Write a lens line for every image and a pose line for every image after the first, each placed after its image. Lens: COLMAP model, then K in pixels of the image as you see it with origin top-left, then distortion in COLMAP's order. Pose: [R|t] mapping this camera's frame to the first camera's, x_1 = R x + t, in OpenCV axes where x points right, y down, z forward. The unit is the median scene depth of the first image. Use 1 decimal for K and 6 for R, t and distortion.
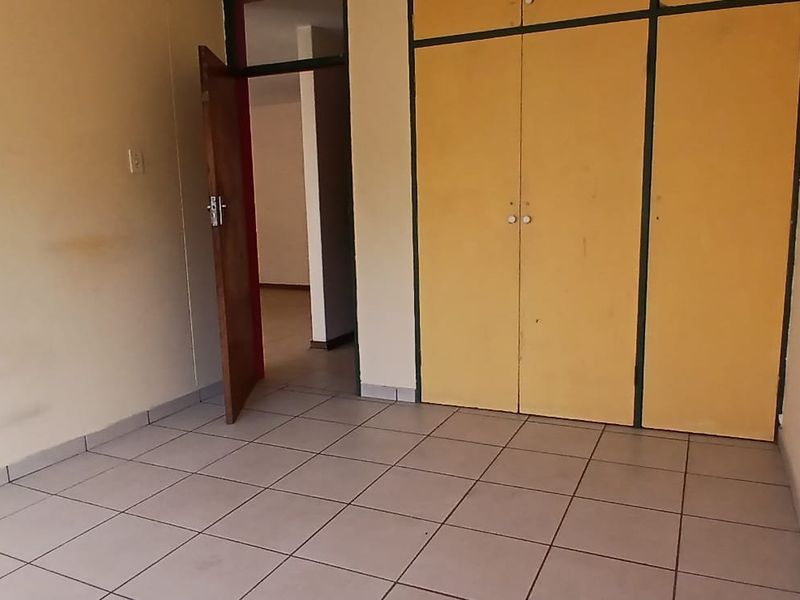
lens RADIAL K [[647.5, 0, 399.6], [0, 647.5, 299.0], [0, 0, 1]] dist [-0.004653, -0.007930]
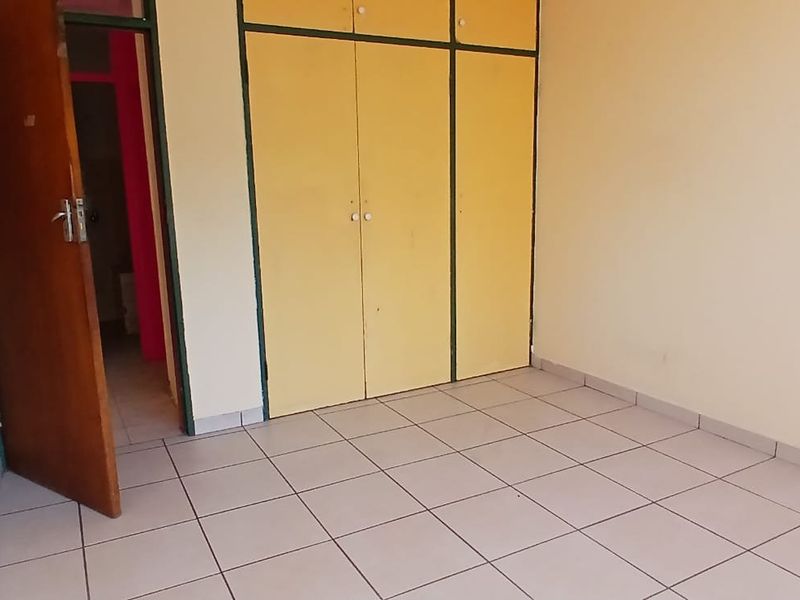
lens RADIAL K [[647.5, 0, 399.3], [0, 647.5, 301.6], [0, 0, 1]] dist [-0.004653, -0.007930]
pose [[0.594764, -0.137295, 0.792090, -0.624936], [0.130770, 0.988708, 0.073183, -0.054277], [-0.793193, 0.060055, 0.606002, 0.312354]]
